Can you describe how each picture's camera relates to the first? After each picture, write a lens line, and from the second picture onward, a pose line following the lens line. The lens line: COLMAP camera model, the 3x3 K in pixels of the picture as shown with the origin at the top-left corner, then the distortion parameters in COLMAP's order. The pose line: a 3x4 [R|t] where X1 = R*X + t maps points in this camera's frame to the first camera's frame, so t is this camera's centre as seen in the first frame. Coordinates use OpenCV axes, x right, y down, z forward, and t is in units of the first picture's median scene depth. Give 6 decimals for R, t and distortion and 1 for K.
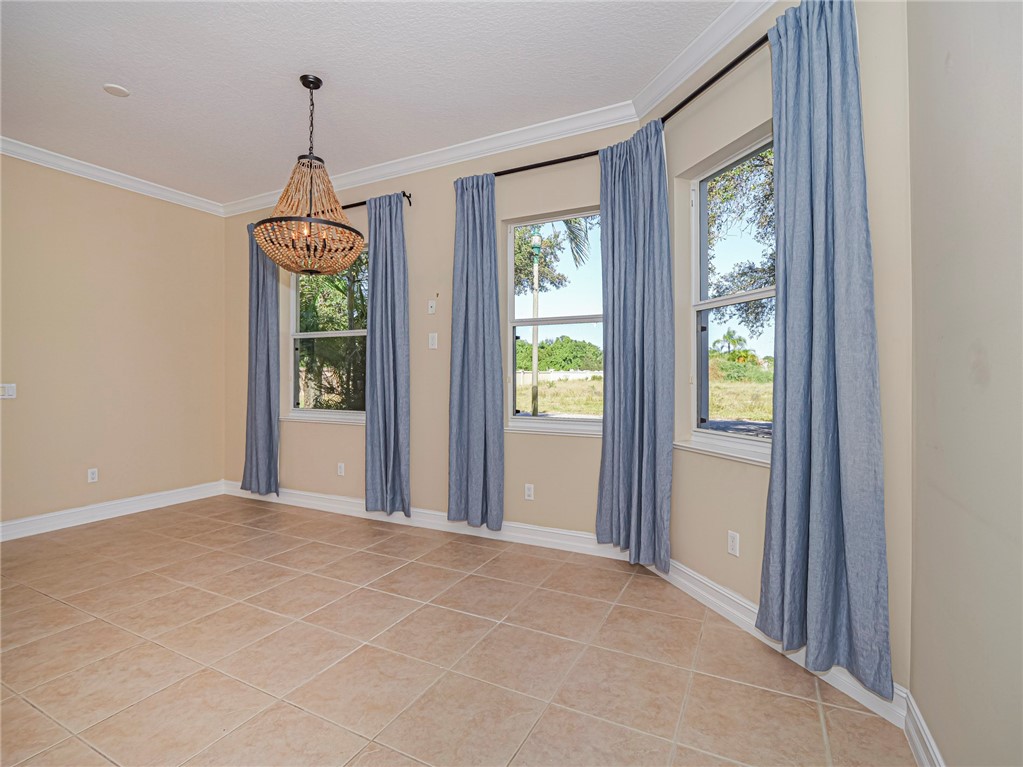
lens RADIAL K [[497.8, 0, 509.9], [0, 497.8, 375.9], [0, 0, 1]] dist [-0.009641, 0.001472]
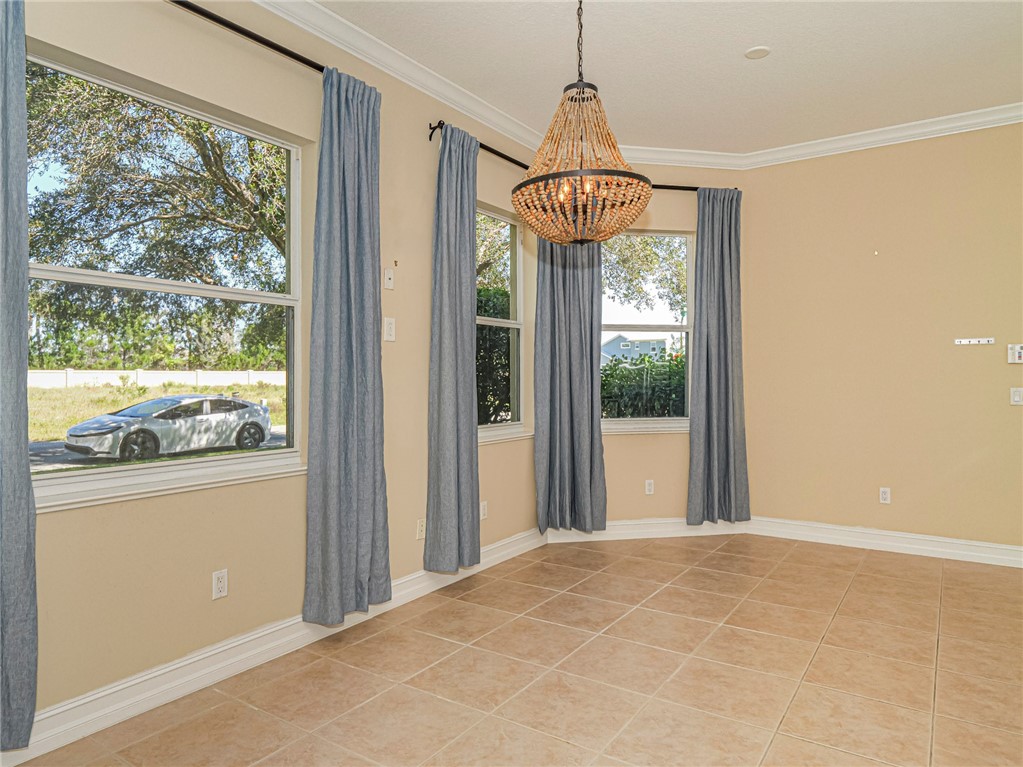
lens RADIAL K [[656.5, 0, 506.5], [0, 656.5, 376.8], [0, 0, 1]] dist [0.007833, 0.000911]
pose [[0.115372, 0.002402, 0.993319, -1.222709], [-0.002546, 0.999995, -0.002123, -0.006604], [-0.993319, -0.002284, 0.115377, 0.885173]]
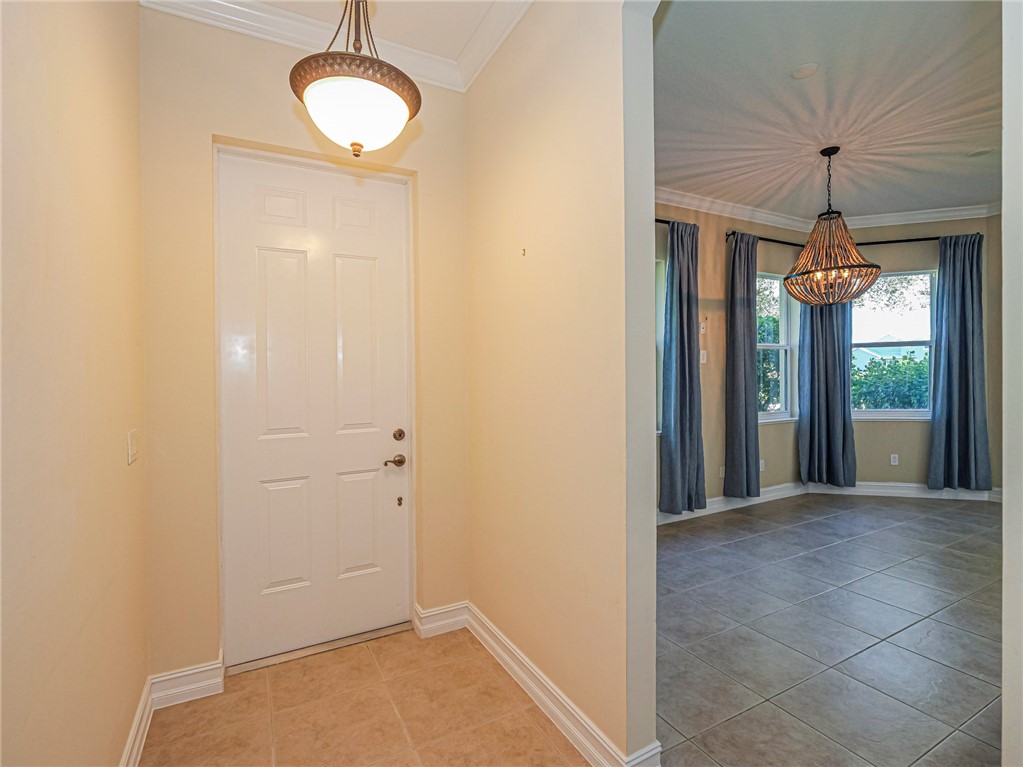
lens RADIAL K [[497.8, 0, 506.4], [0, 497.8, 391.2], [0, 0, 1]] dist [-0.009641, 0.001472]
pose [[0.567432, -0.029501, 0.822892, -1.669976], [0.013315, 0.999556, 0.026652, -0.032561], [-0.823313, -0.004166, 0.567573, 0.854680]]
